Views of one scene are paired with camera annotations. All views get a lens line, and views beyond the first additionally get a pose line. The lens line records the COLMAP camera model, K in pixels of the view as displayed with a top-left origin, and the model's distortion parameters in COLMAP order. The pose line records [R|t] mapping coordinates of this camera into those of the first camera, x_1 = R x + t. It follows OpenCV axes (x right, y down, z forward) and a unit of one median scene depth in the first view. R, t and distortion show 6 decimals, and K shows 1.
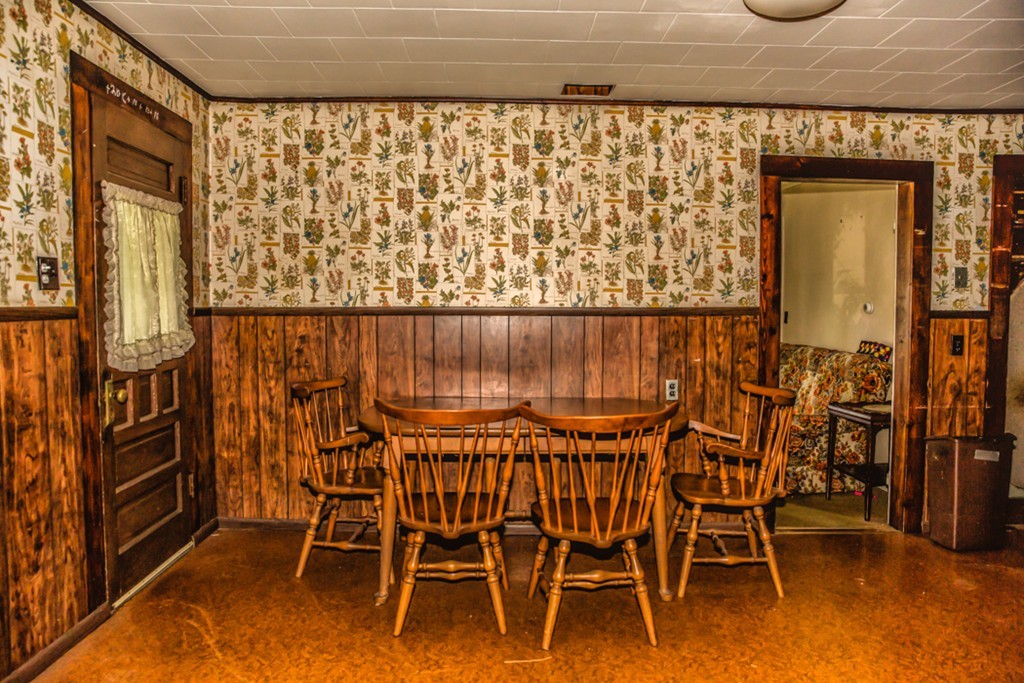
lens RADIAL K [[703.2, 0, 512.0], [0, 703.2, 341.5], [0, 0, 1]] dist [-0.112529, 0.085392]
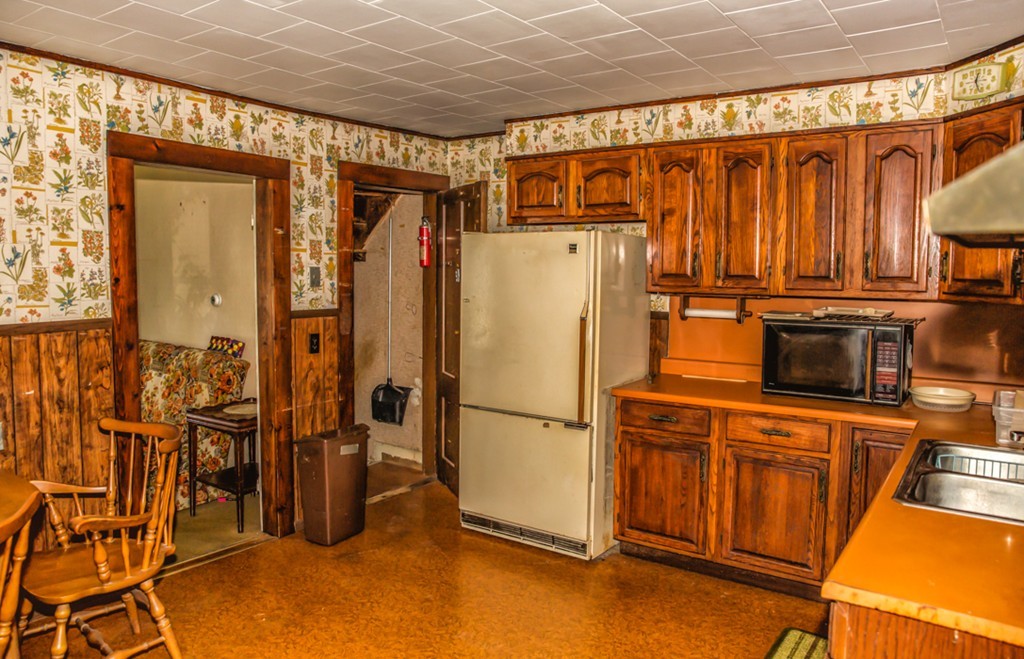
lens RADIAL K [[713.6, 0, 511.4], [0, 713.6, 321.2], [0, 0, 1]] dist [-0.112123, 0.082961]
pose [[0.597479, -0.053071, 0.800126, -0.014721], [0.034700, 0.998584, 0.040323, -0.061222], [-0.801133, 0.003672, 0.598475, 0.133017]]
